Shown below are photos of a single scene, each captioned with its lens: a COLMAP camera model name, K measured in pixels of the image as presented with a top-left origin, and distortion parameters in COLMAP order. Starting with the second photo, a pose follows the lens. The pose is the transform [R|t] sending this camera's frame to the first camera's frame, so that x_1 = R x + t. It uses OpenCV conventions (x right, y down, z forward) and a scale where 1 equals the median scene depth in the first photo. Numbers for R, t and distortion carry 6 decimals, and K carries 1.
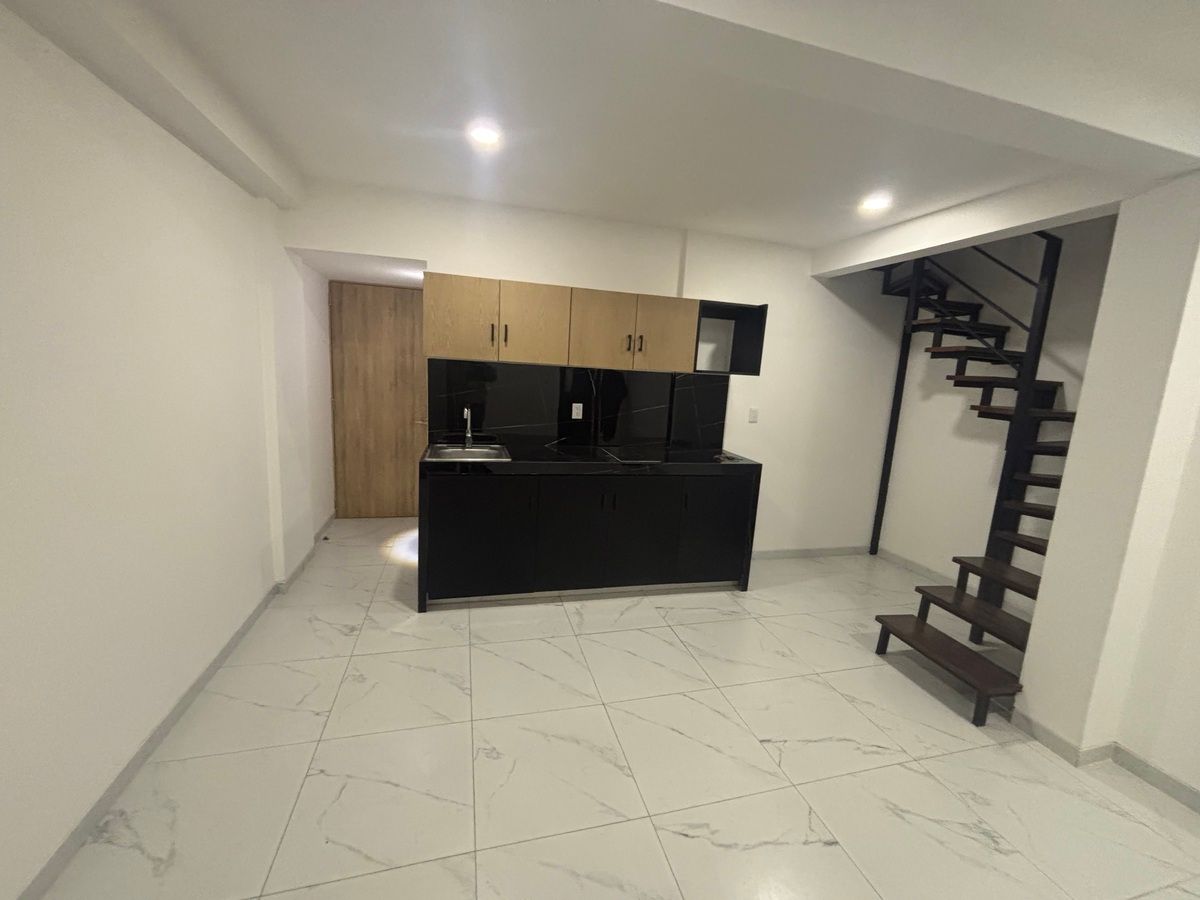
lens RADIAL K [[484.6, 0, 600.0], [0, 484.6, 450.0], [0, 0, 1]] dist [-0.002730, -0.000635]
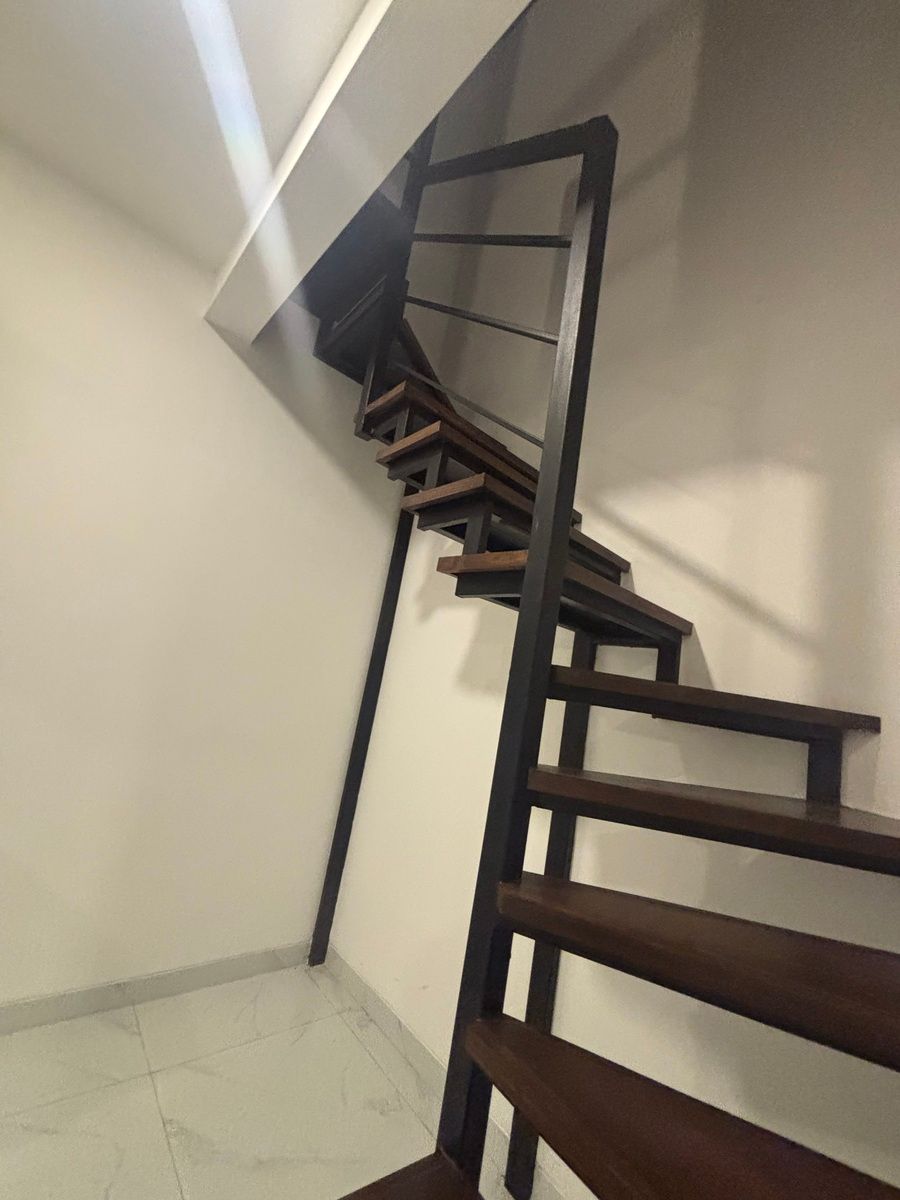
lens RADIAL K [[484.6, 0, 450.0], [0, 484.6, 600.0], [0, 0, 1]] dist [-0.002730, -0.000635]
pose [[0.893584, 0.180580, 0.410973, 0.614957], [-0.054602, 0.952445, -0.299779, 0.035063], [-0.445564, 0.245438, 0.860949, 0.686260]]
